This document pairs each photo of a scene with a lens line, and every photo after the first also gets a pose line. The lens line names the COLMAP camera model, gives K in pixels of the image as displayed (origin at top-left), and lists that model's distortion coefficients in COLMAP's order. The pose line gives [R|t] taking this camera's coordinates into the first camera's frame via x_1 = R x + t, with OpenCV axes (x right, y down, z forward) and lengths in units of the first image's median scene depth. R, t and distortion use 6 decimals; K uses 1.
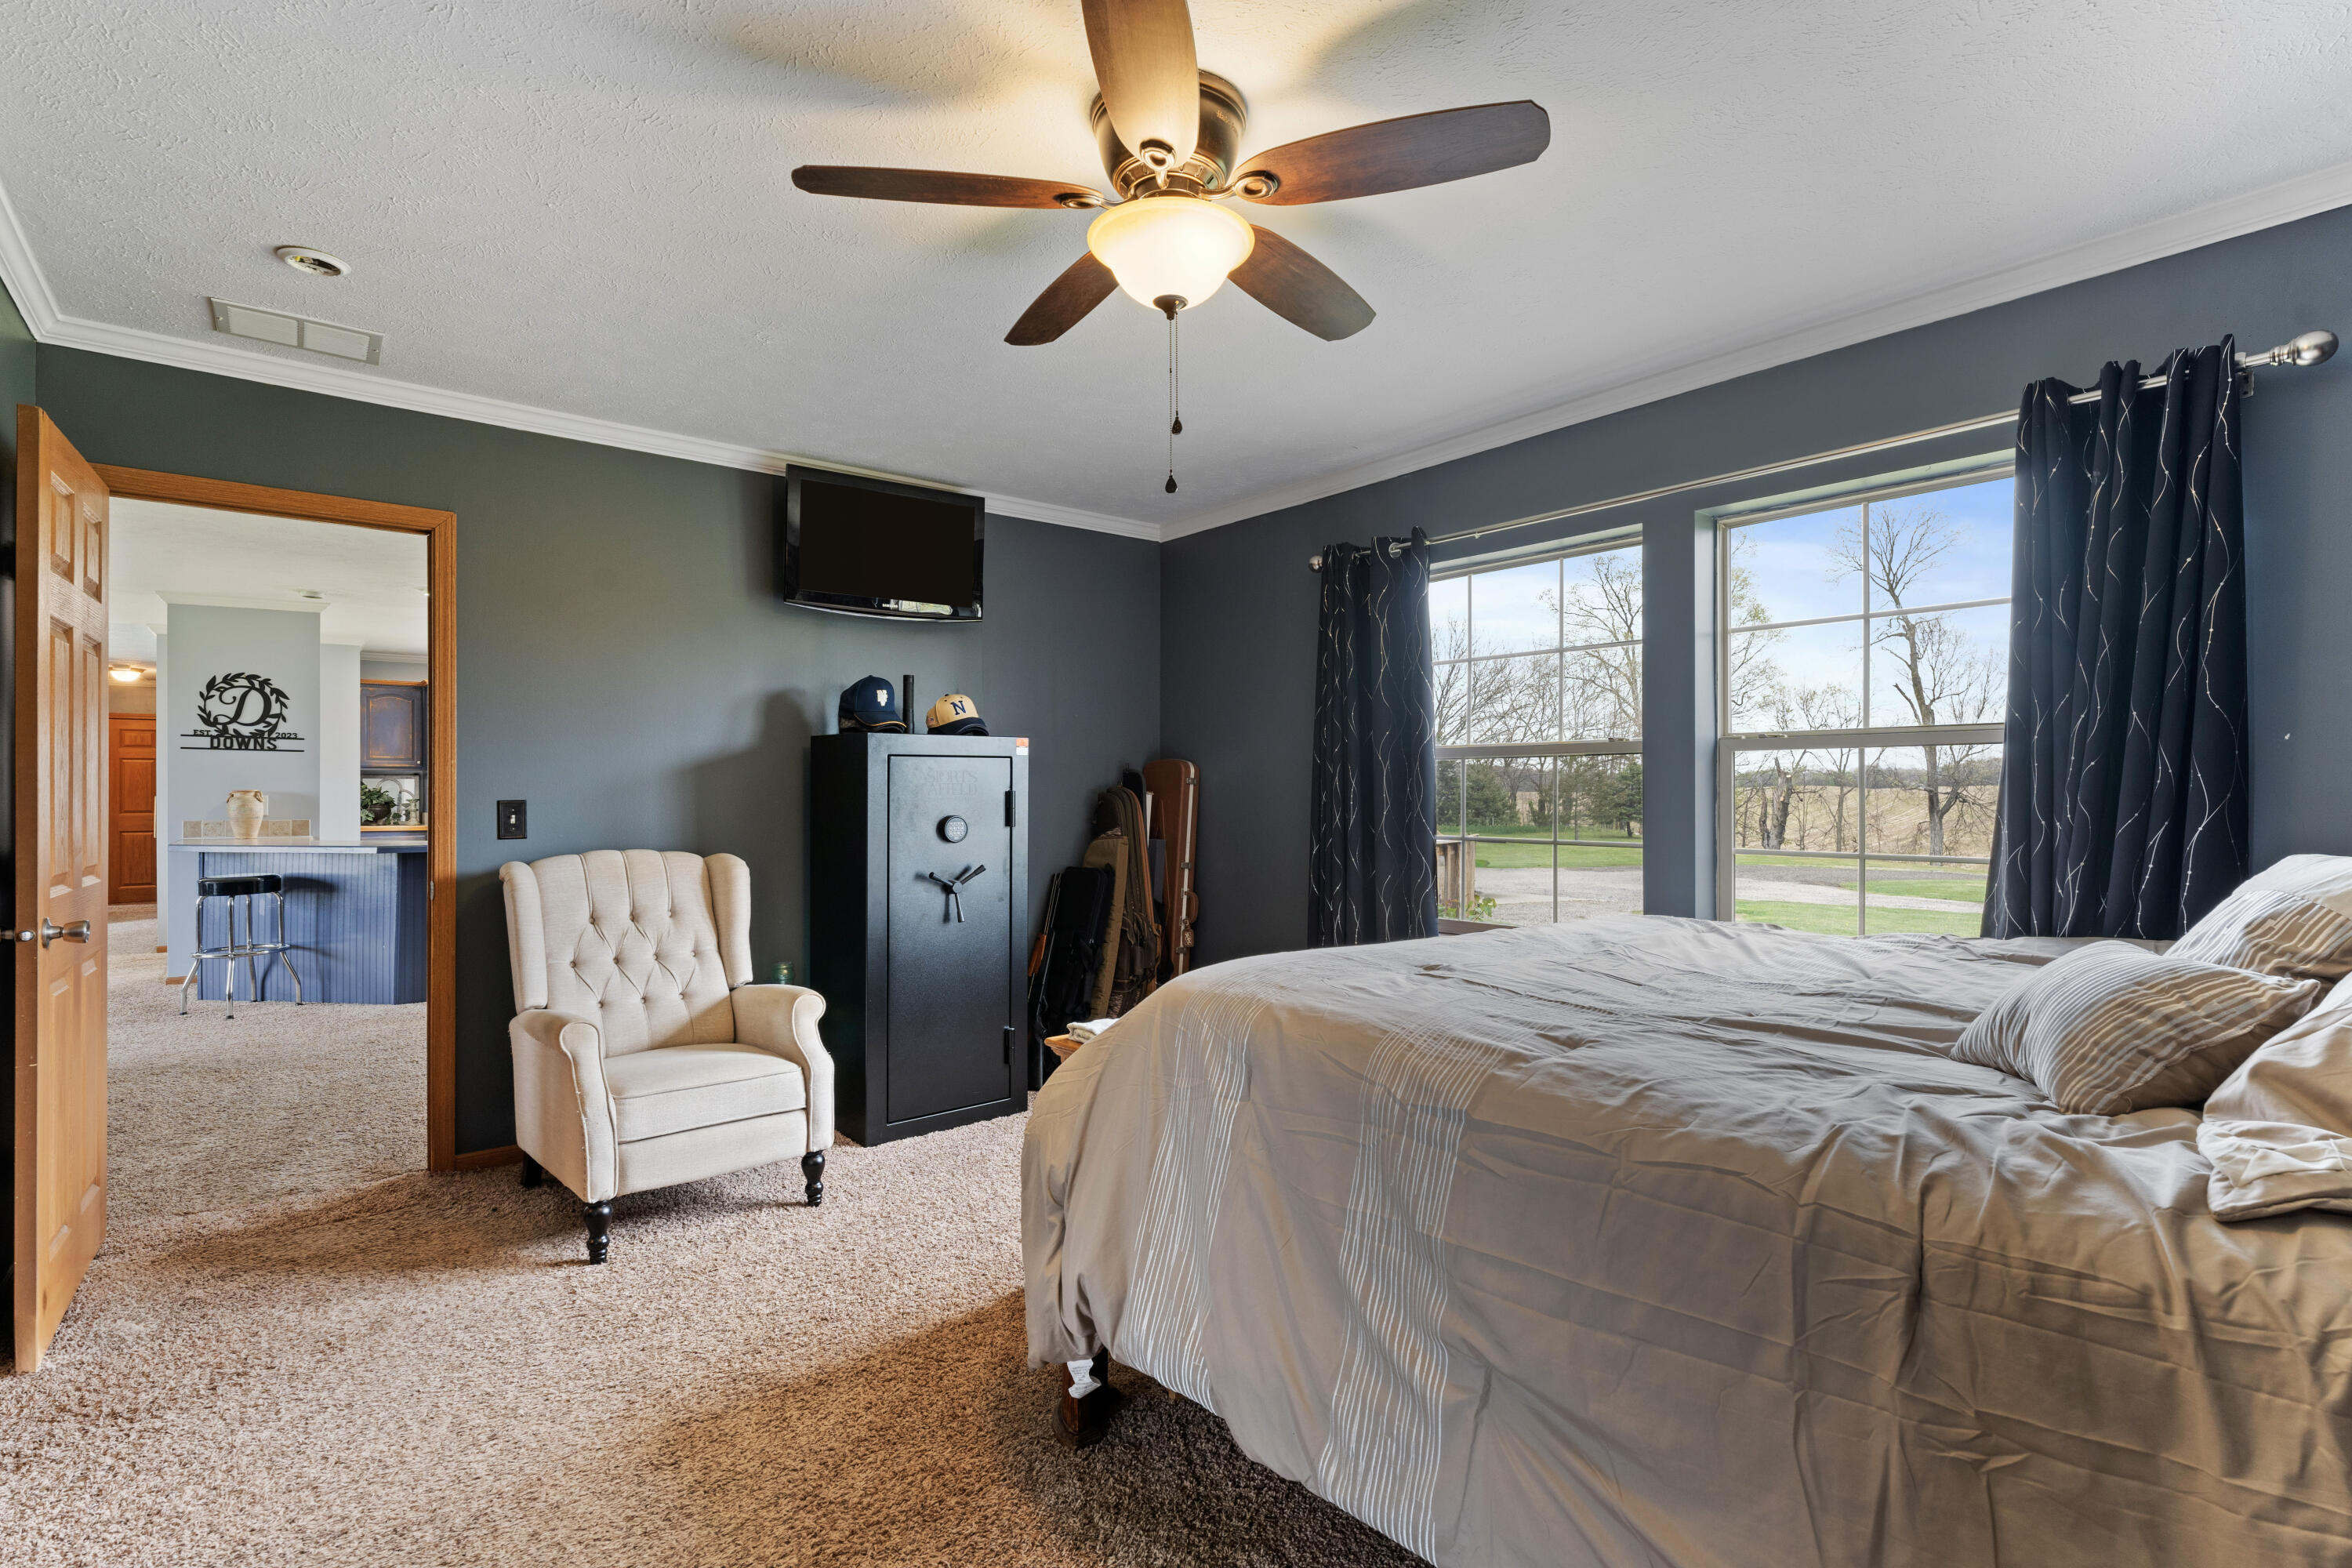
lens RADIAL K [[1107.6, 0, 1176.0], [0, 1107.6, 784.0], [0, 0, 1]] dist [-0.002379, -0.000353]
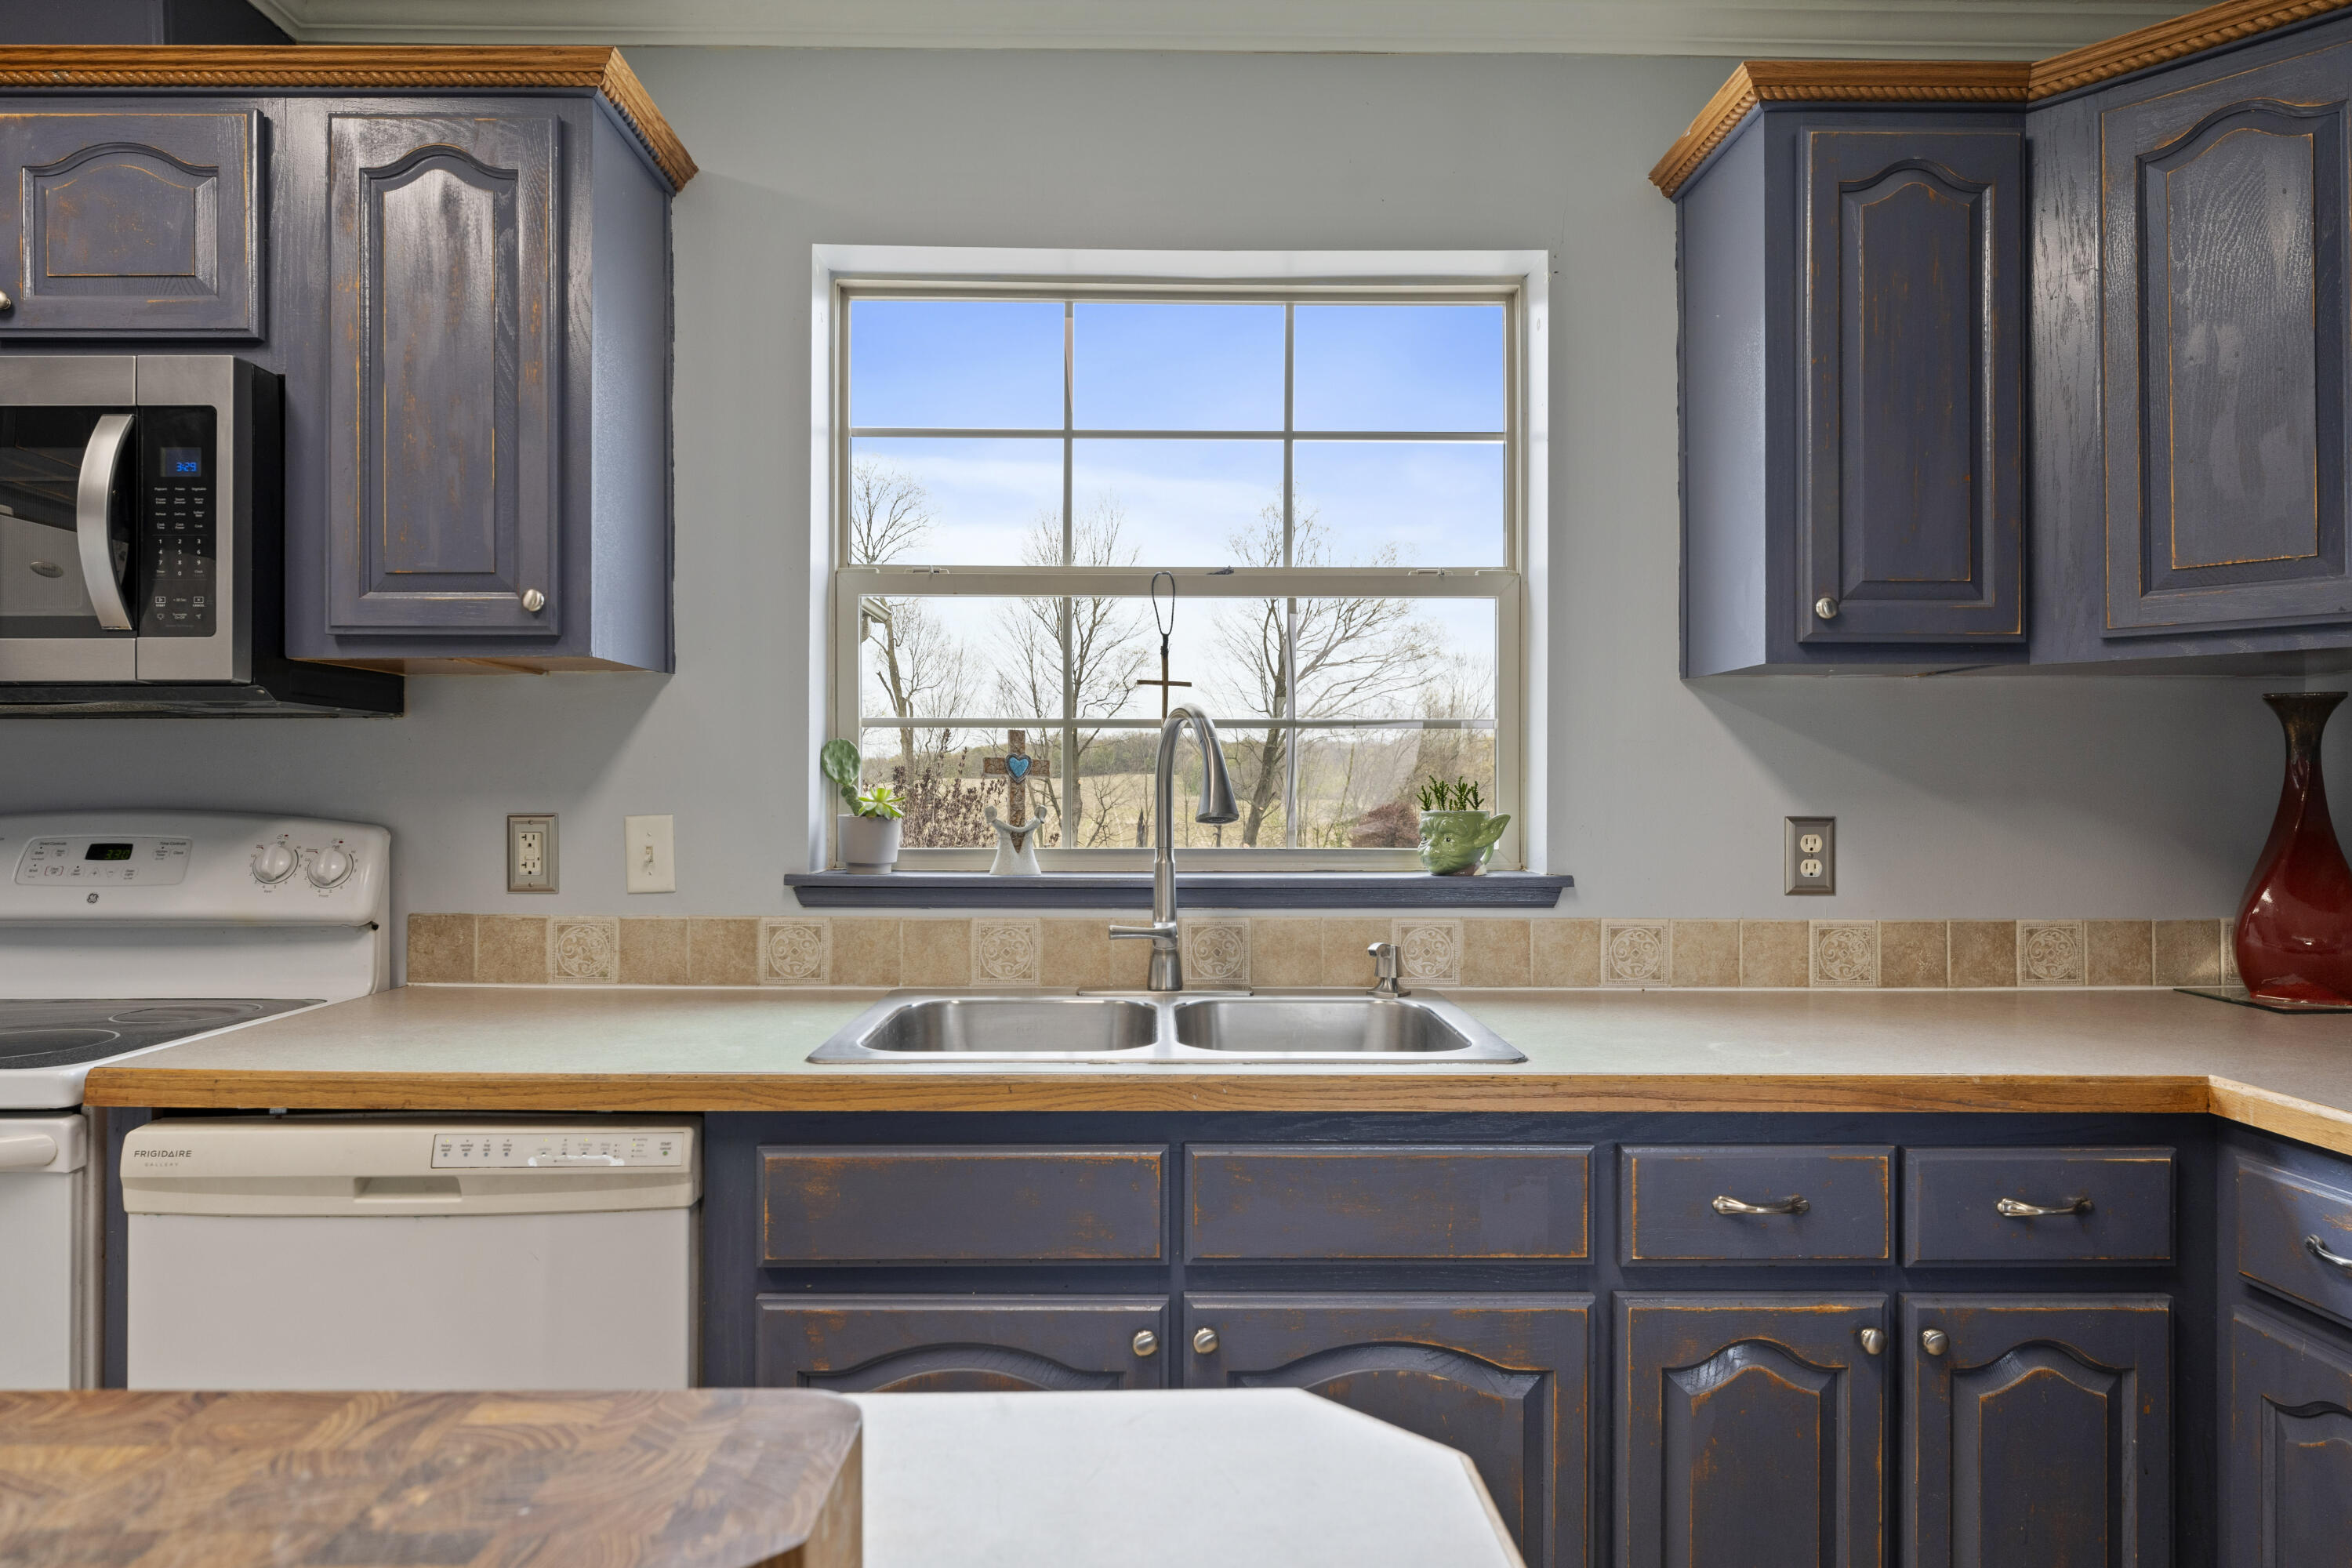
lens RADIAL K [[1387.4, 0, 1170.6], [0, 1387.4, 781.8], [0, 0, 1]] dist [-0.002569, -0.000523]
pose [[0.622211, 0.007741, 0.782811, -0.707675], [-0.006989, 0.999966, -0.004333, 0.005241], [-0.782818, -0.002775, 0.622245, 1.114694]]
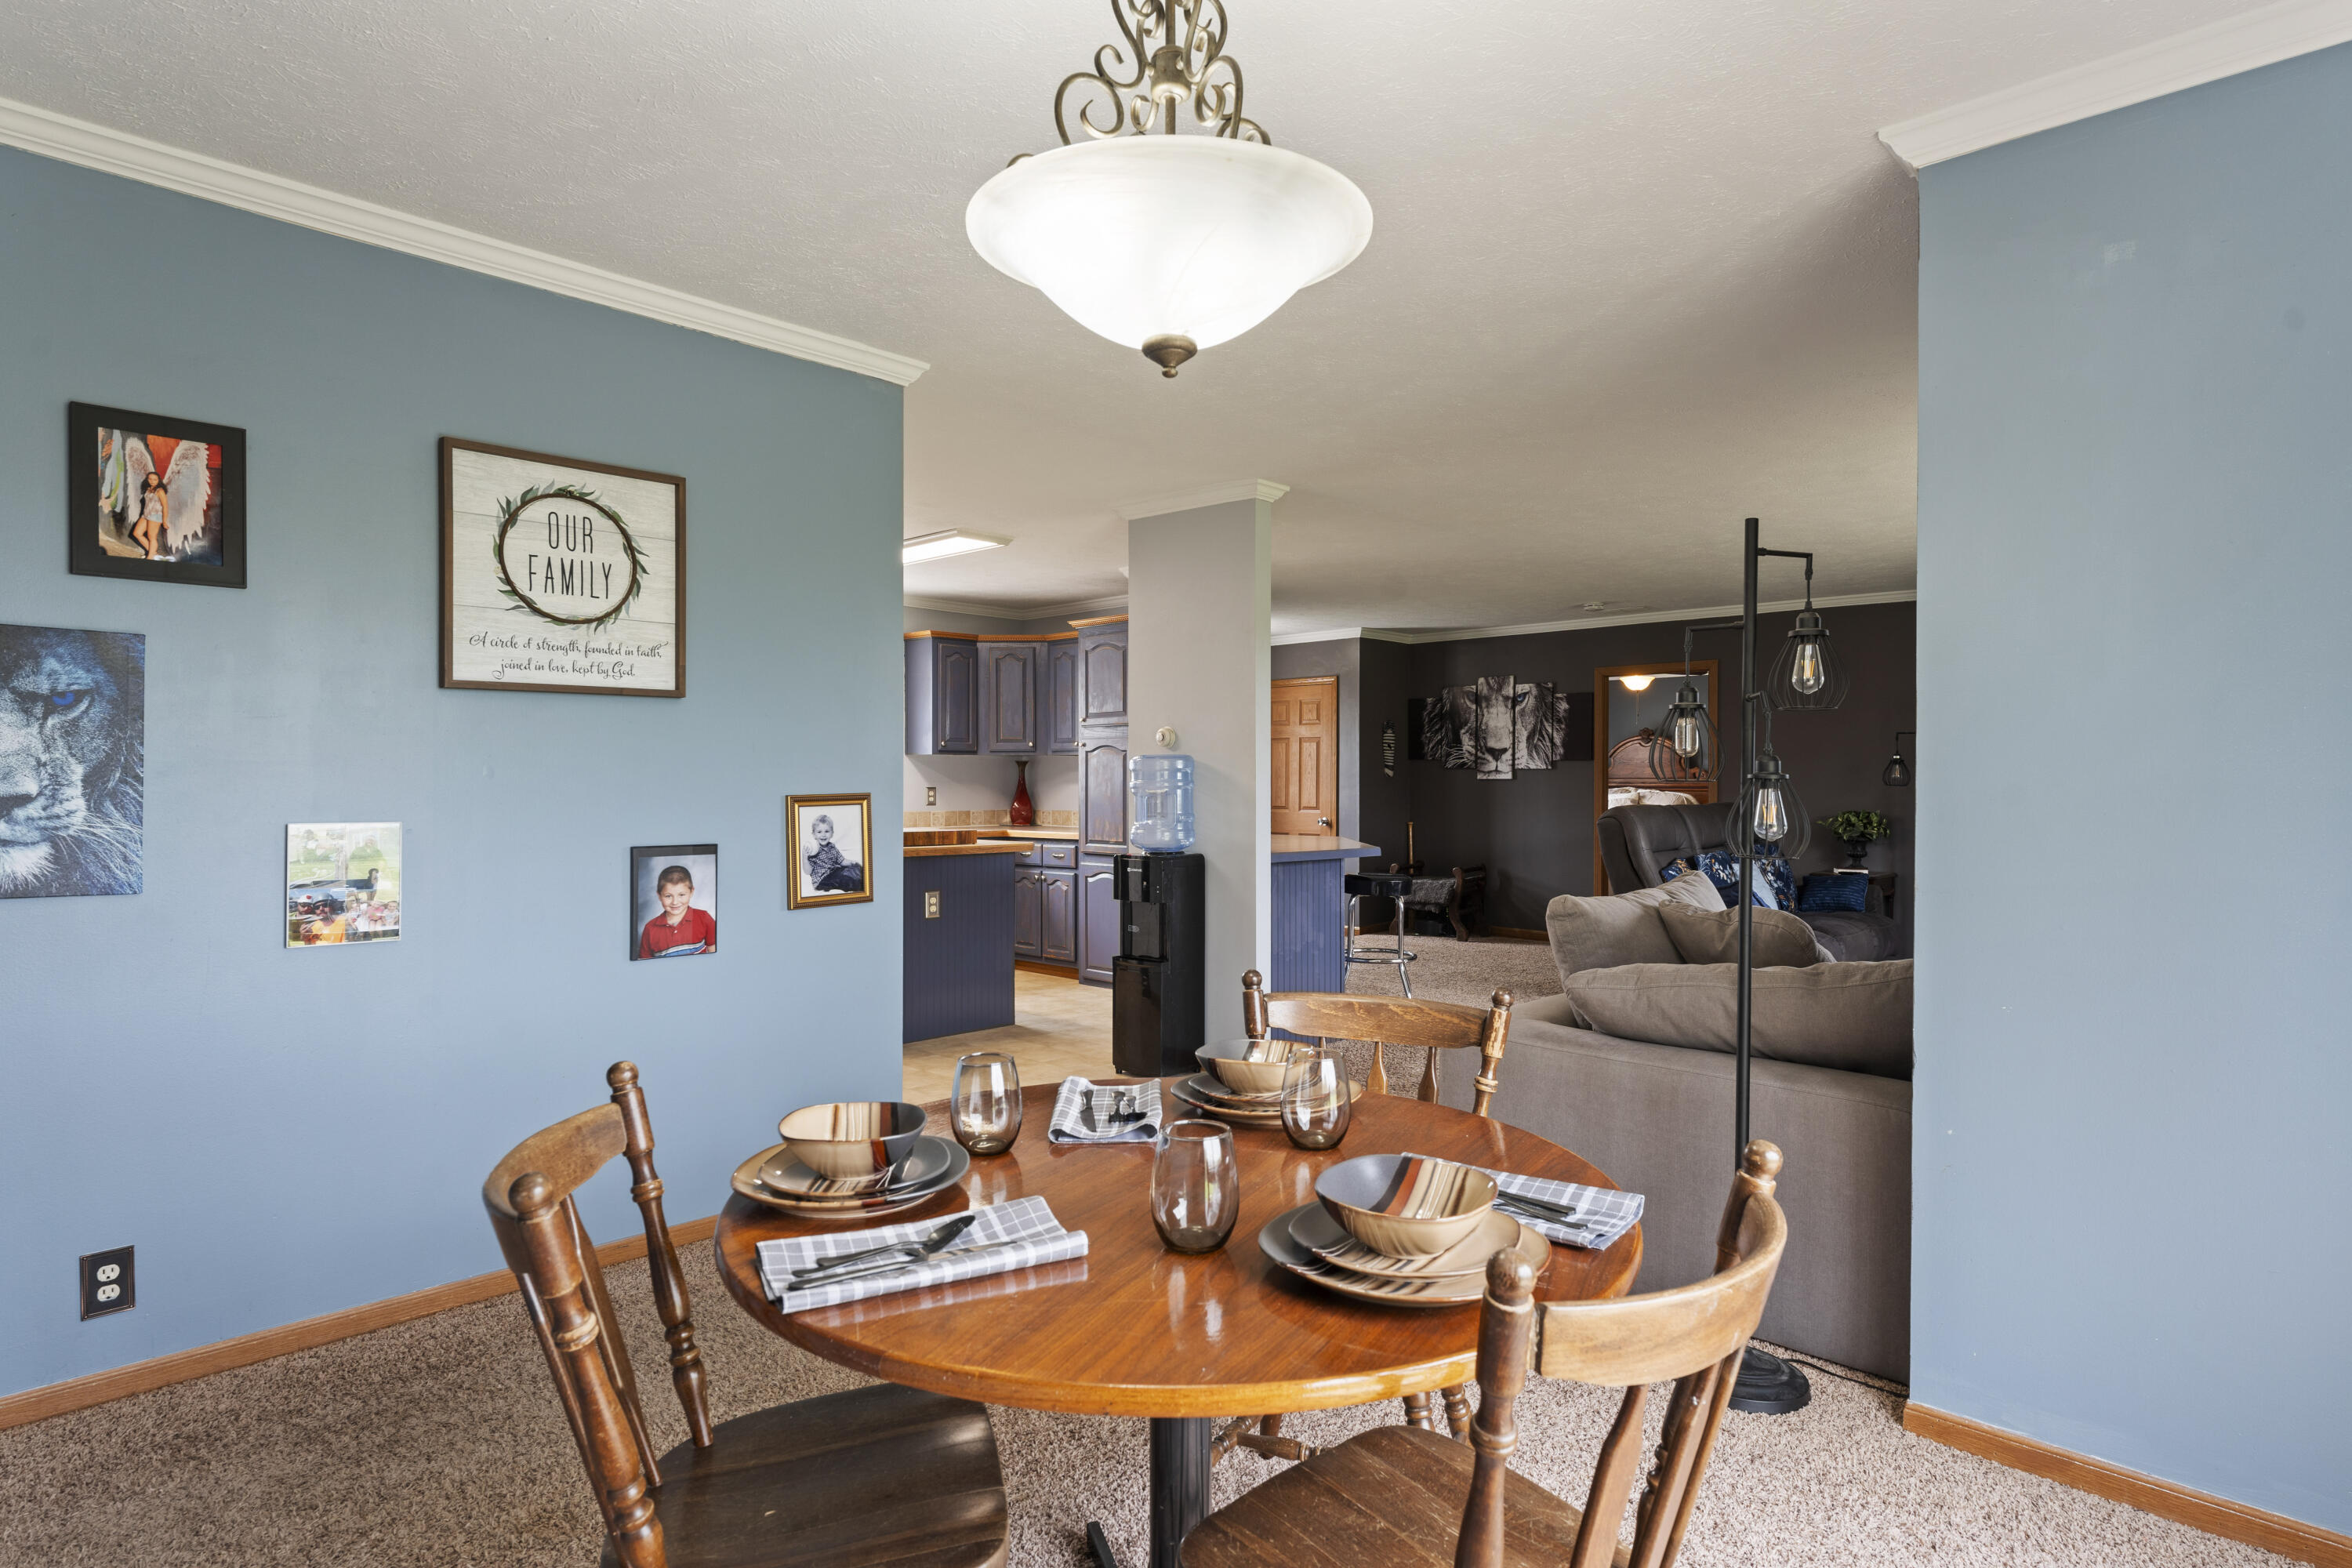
lens RADIAL K [[1262.6, 0, 1176.0], [0, 1262.6, 784.0], [0, 0, 1]] dist [-0.000586, -0.000053]
pose [[-0.119295, 0.001270, 0.992858, -1.611852], [-0.005651, 0.999982, -0.001958, 0.008881], [-0.992843, -0.005845, -0.119285, 1.106859]]
